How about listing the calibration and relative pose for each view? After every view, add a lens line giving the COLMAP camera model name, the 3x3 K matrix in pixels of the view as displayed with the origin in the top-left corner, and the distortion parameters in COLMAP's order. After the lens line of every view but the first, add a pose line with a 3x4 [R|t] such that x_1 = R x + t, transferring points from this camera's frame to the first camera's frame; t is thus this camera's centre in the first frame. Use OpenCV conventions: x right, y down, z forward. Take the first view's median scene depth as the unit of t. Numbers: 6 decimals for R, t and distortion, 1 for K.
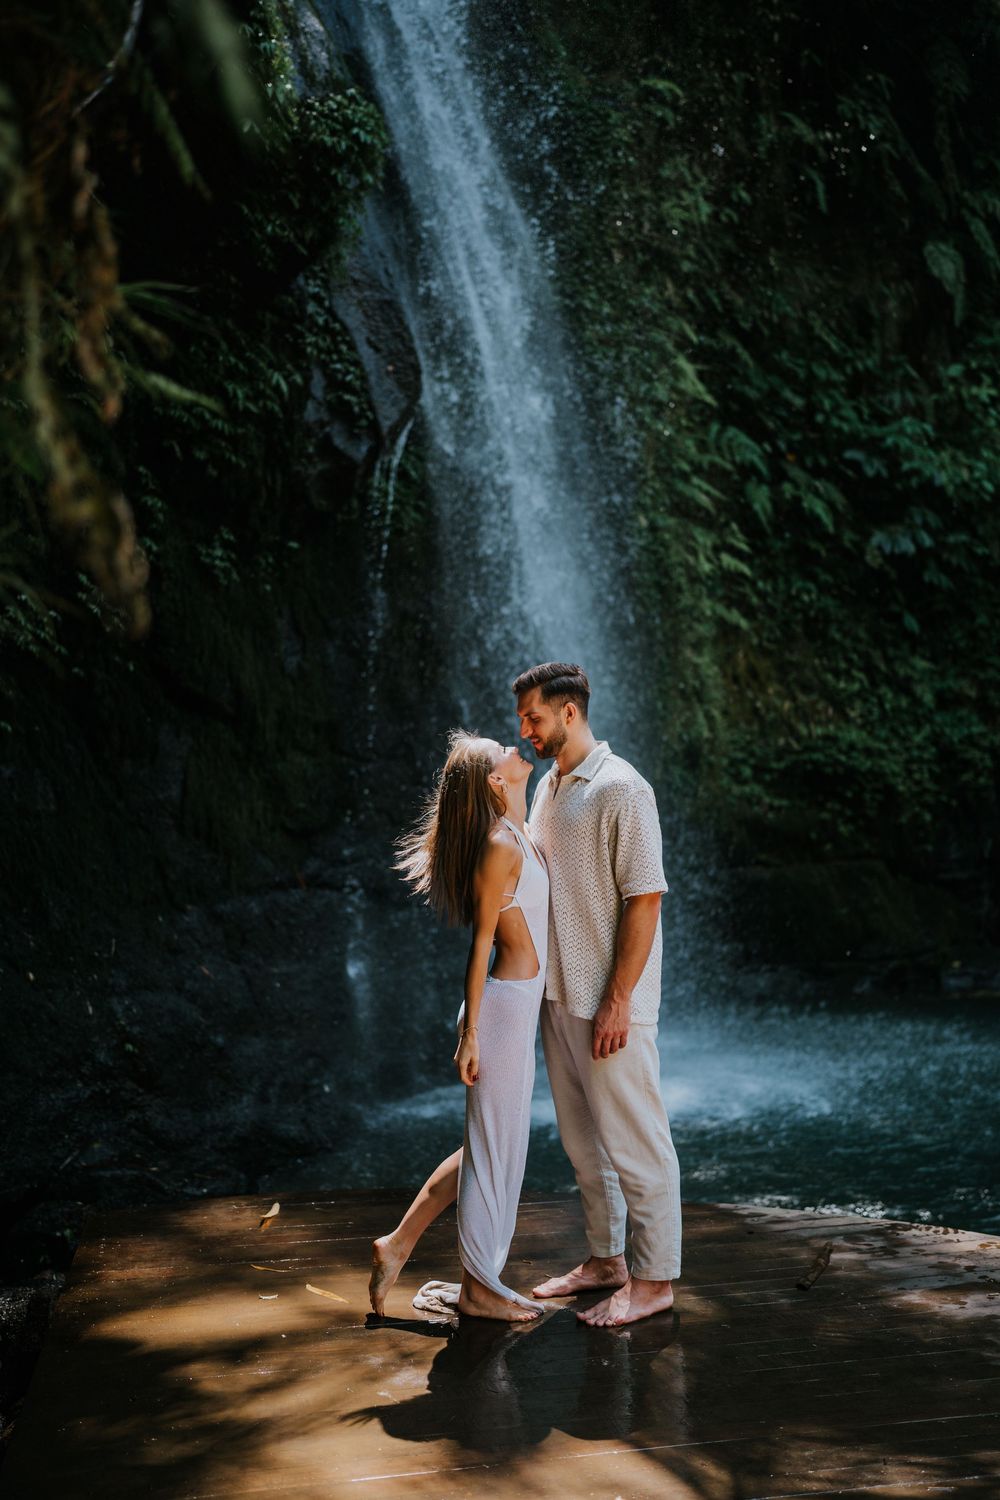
lens RADIAL K [[1508.9, 0, 497.0], [0, 1508.9, 759.1], [0, 0, 1]] dist [-0.020518, 0.179449]
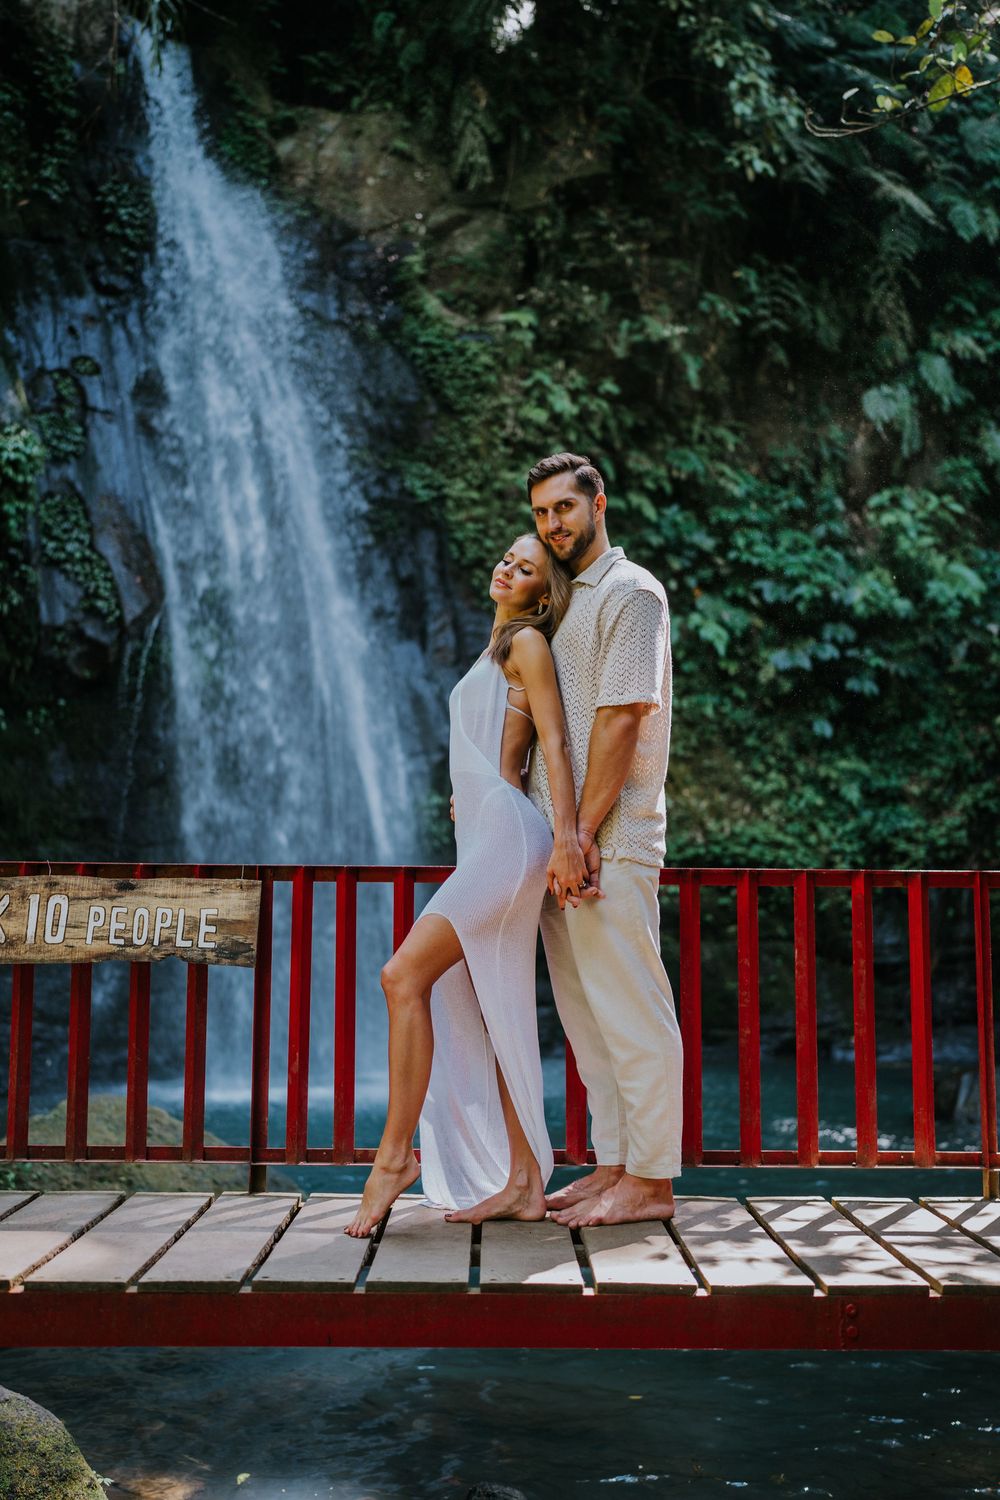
lens RADIAL K [[1512.4, 0, 465.0], [0, 1512.4, 749.5], [0, 0, 1]] dist [0.009145, 0.016495]
pose [[0.919318, -0.034871, -0.391968, 0.515635], [0.002098, 0.996486, -0.083732, 0.019873], [0.393511, 0.076154, 0.916160, -0.139625]]
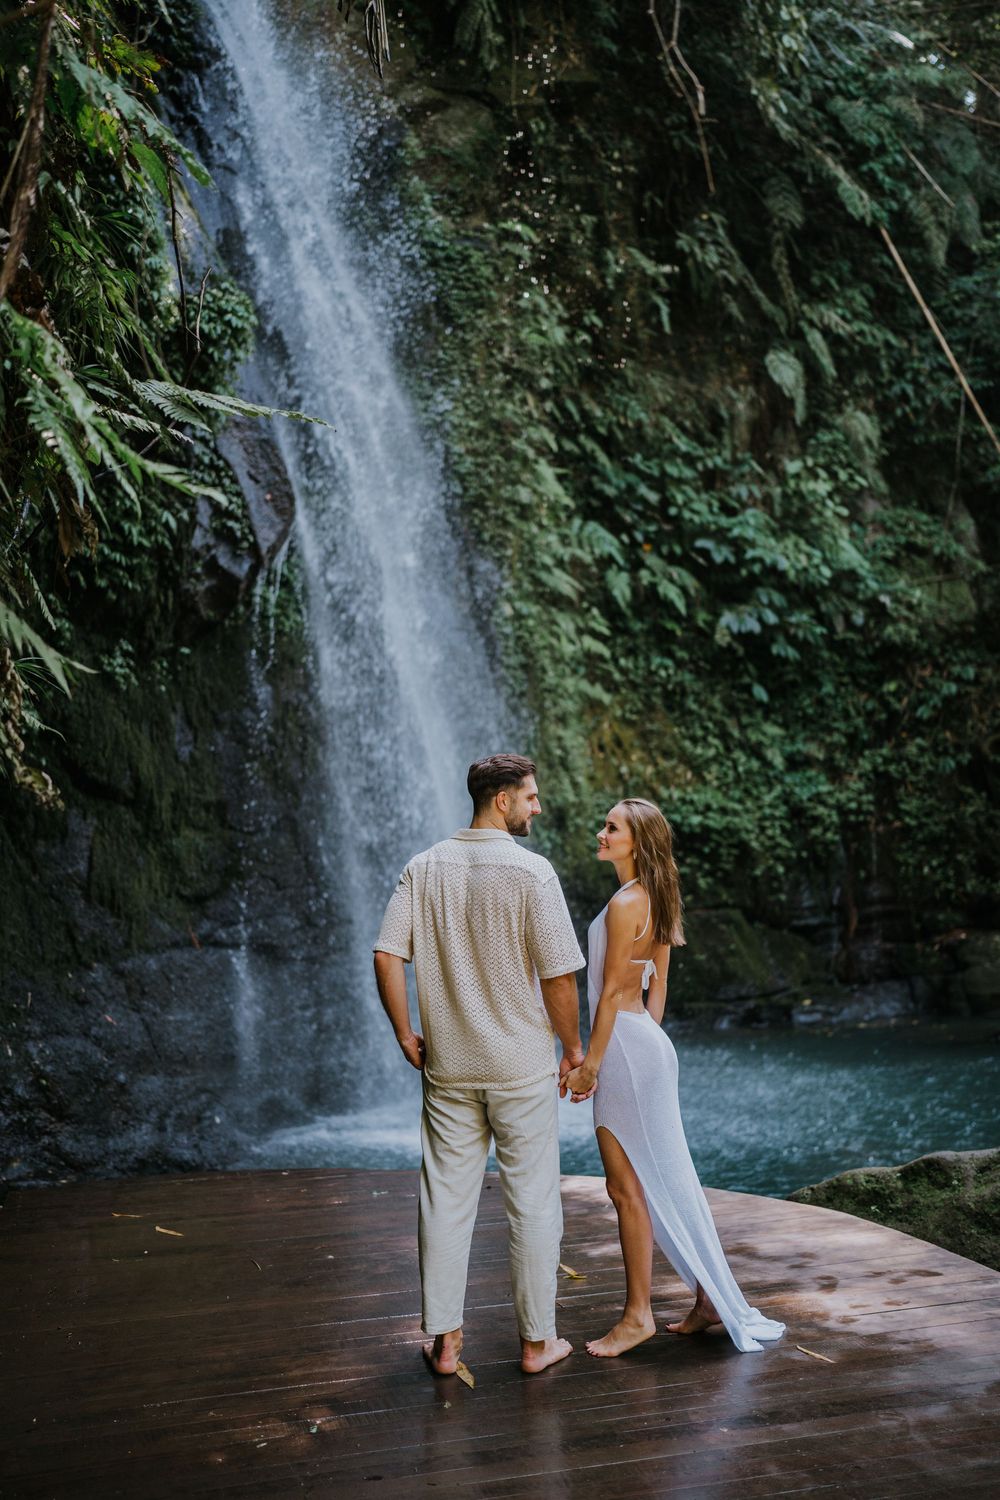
lens RADIAL K [[1515.7, 0, 497.1], [0, 1515.7, 750.6], [0, 0, 1]] dist [-0.012668, 0.186027]
pose [[0.998659, -0.016968, 0.048917, 0.029260], [0.018939, 0.999016, -0.040107, -0.008366], [-0.048188, 0.040980, 0.997997, -0.109606]]
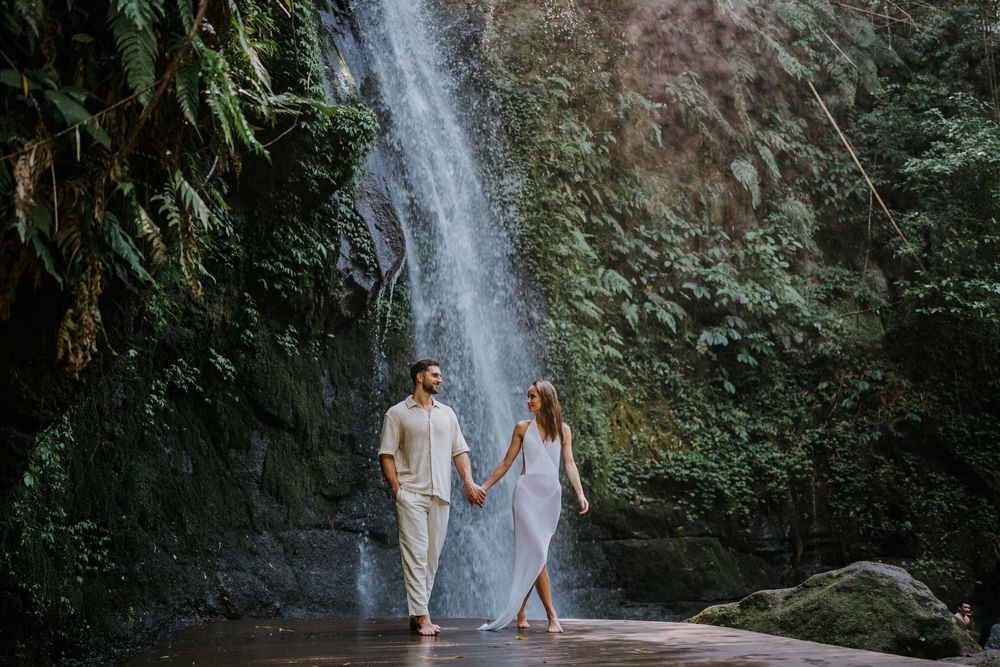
lens RADIAL K [[1086.3, 0, 505.3], [0, 1086.3, 312.8], [0, 0, 1]] dist [-0.014605, 0.246650]
pose [[0.999858, -0.010152, -0.013424, 0.056802], [0.007588, 0.983842, -0.178879, 0.040603], [0.015024, 0.178752, 0.983779, -0.175210]]
